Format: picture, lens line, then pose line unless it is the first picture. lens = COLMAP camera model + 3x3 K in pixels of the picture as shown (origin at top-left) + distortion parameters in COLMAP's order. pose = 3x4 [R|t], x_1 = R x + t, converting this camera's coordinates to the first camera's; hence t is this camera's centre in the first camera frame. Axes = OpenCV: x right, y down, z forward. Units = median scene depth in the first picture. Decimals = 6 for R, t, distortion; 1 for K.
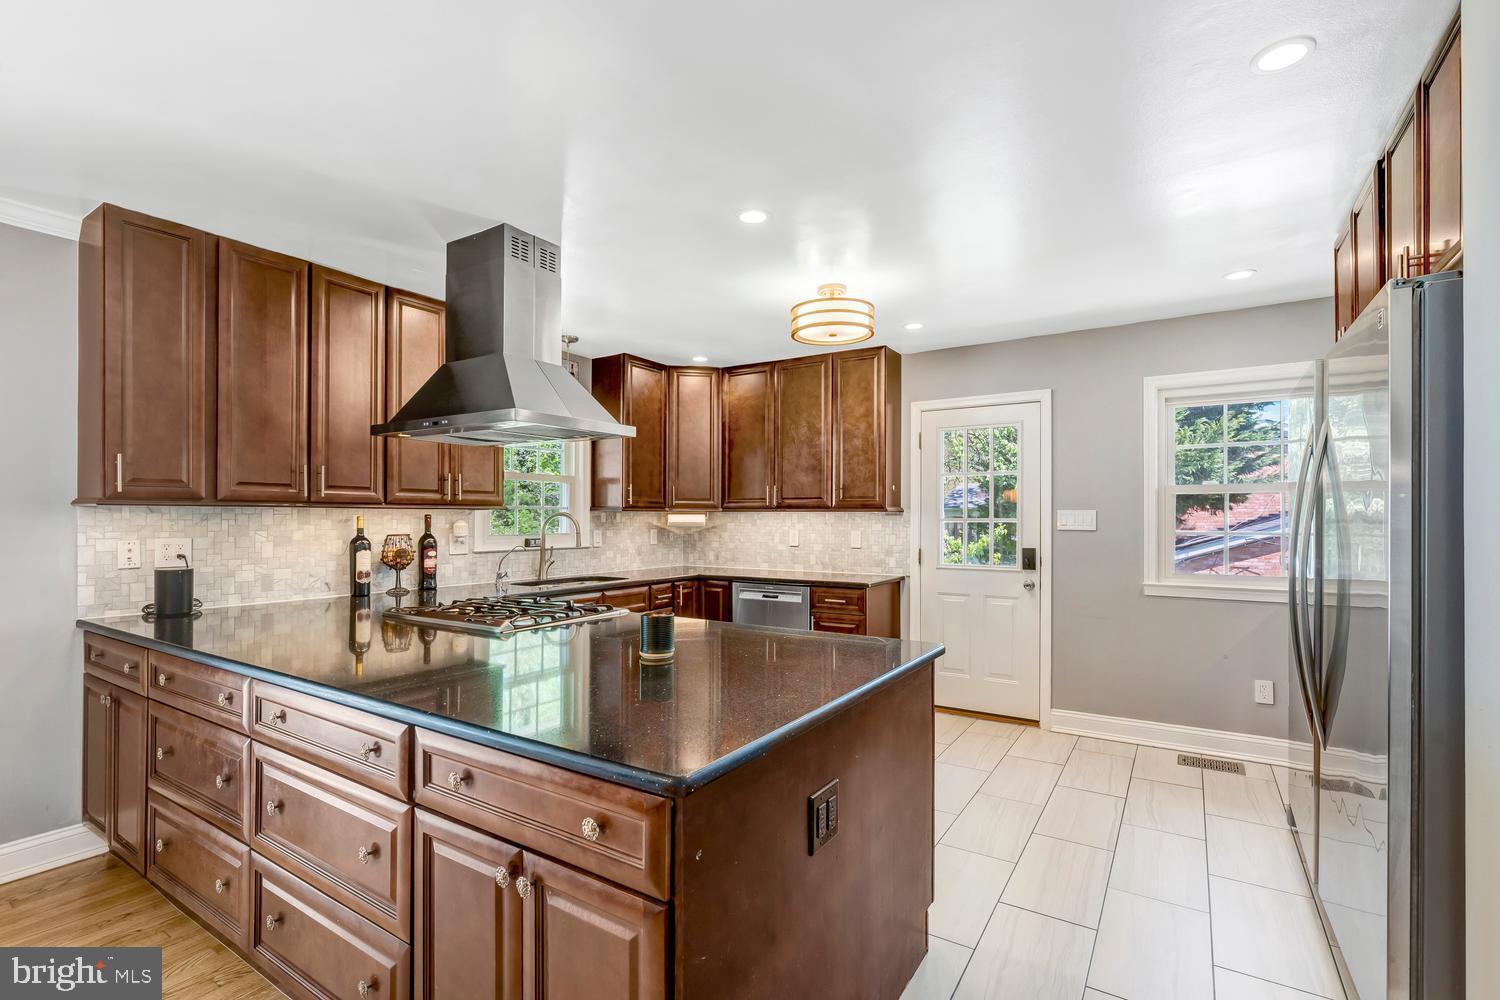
lens RADIAL K [[688.4, 0, 740.2], [0, 688.4, 518.5], [0, 0, 1]] dist [-0.007951, 0.002726]
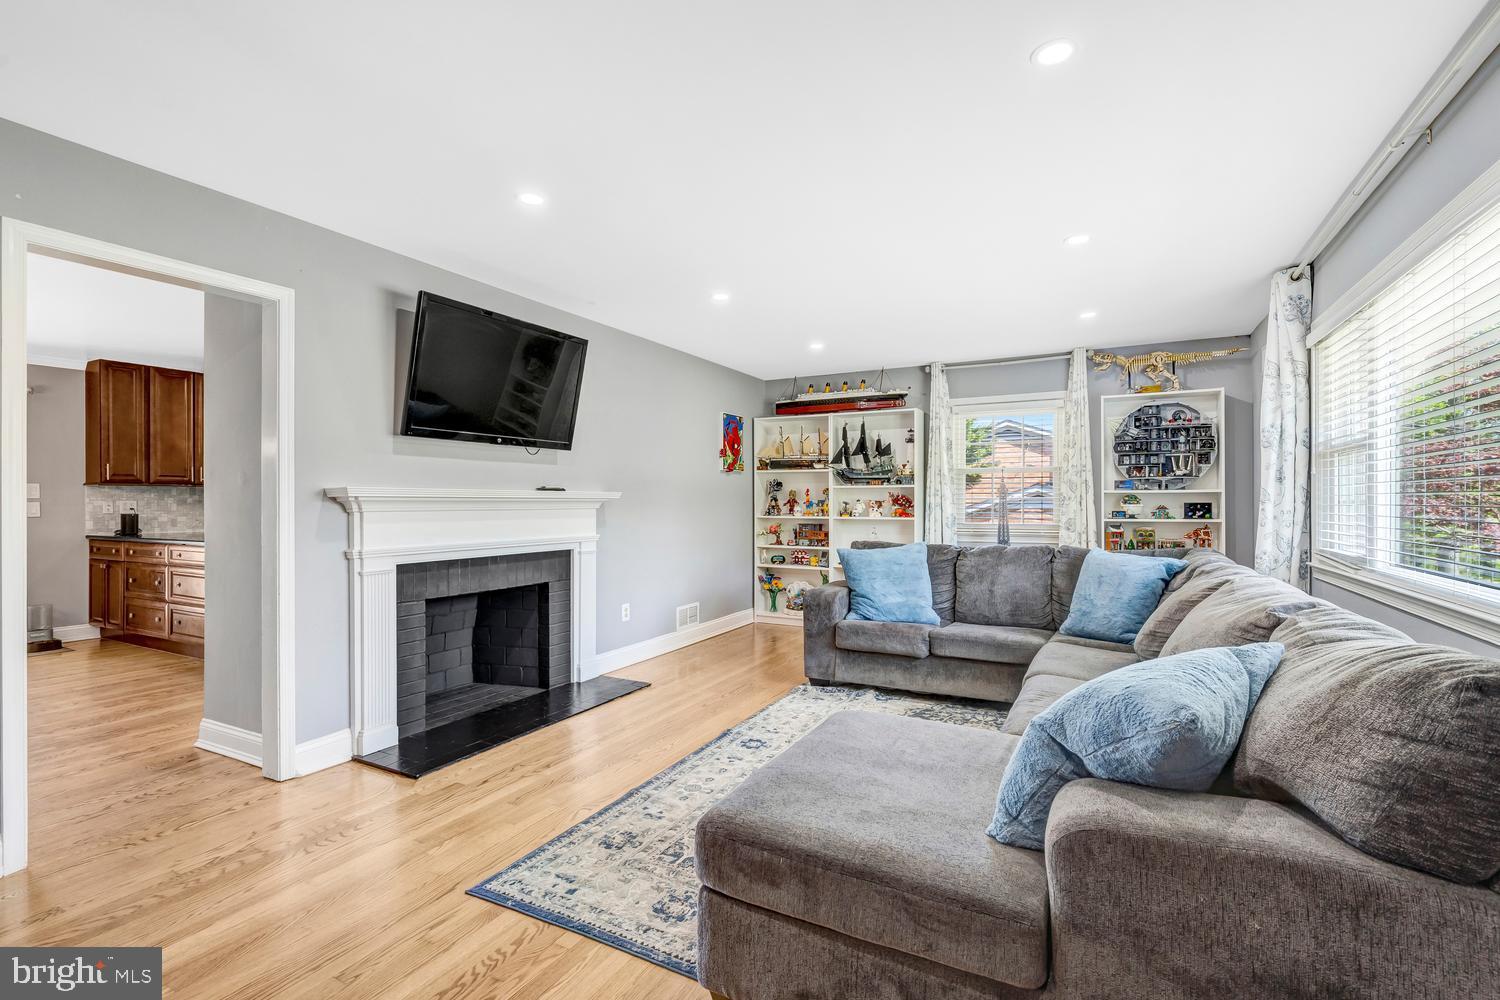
lens RADIAL K [[688.4, 0, 736.5], [0, 688.4, 506.3], [0, 0, 1]] dist [-0.007951, 0.002726]
pose [[0.996437, -0.000268, 0.084343, 0.687445], [-0.000647, 0.999941, 0.010813, 0.016744], [-0.084341, -0.010829, 0.996378, -0.999430]]
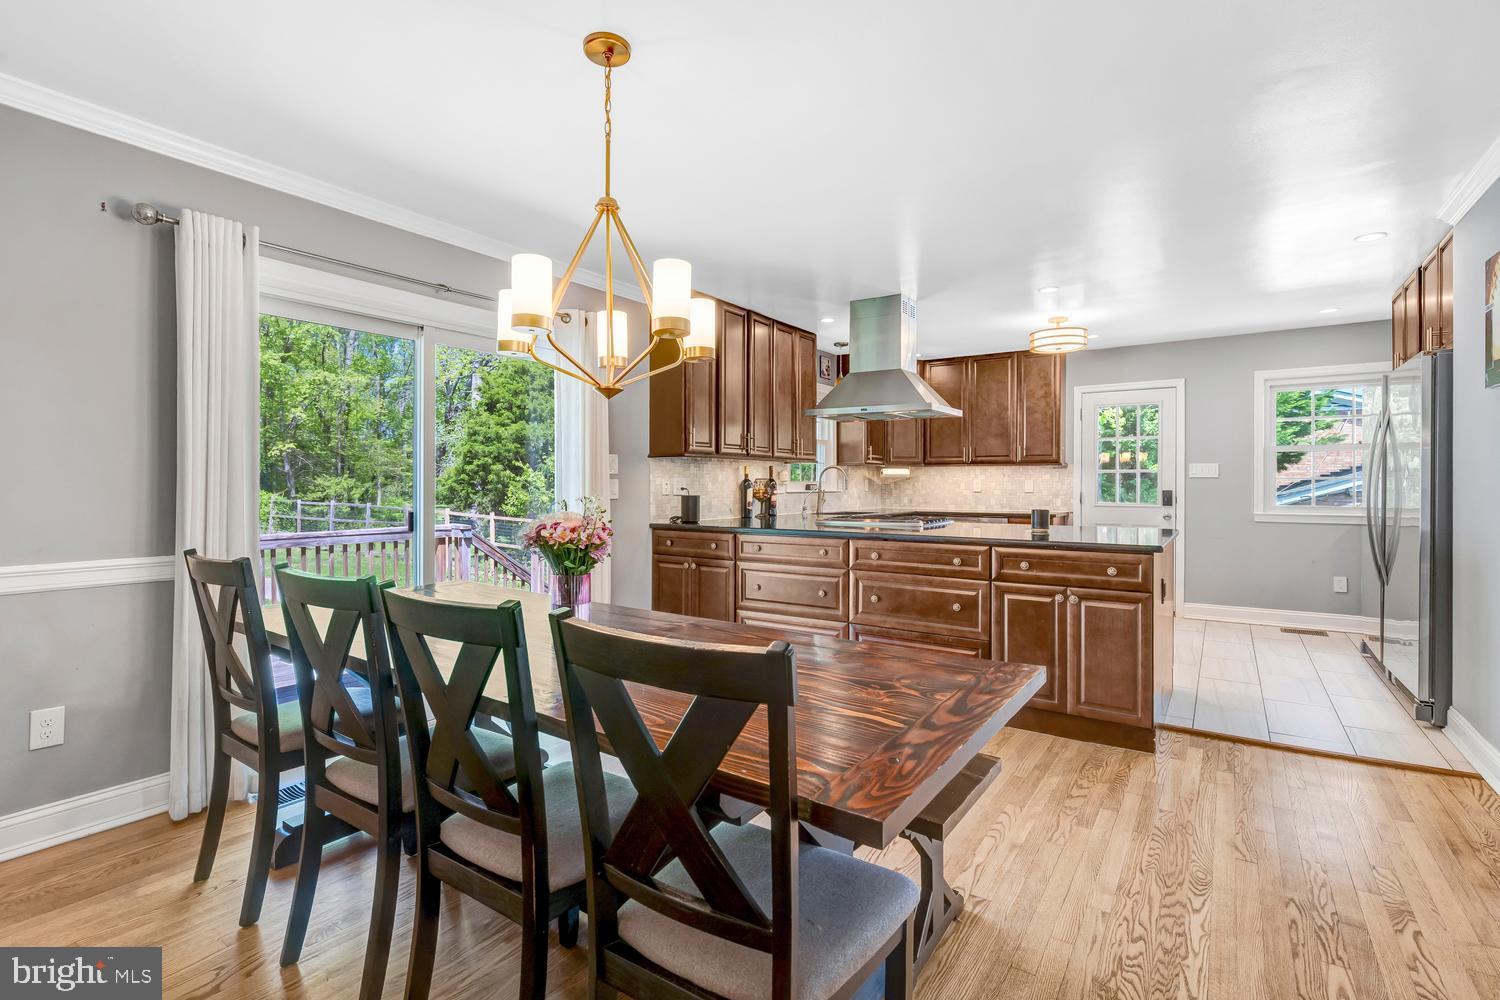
lens RADIAL K [[688.4, 0, 742.7], [0, 688.4, 485.4], [0, 0, 1]] dist [-0.007951, 0.002726]
pose [[0.999381, -0.000170, -0.035189, -0.463483], [0.000284, 0.999995, 0.003227, 0.031728], [0.035188, -0.003235, 0.999375, -0.510933]]
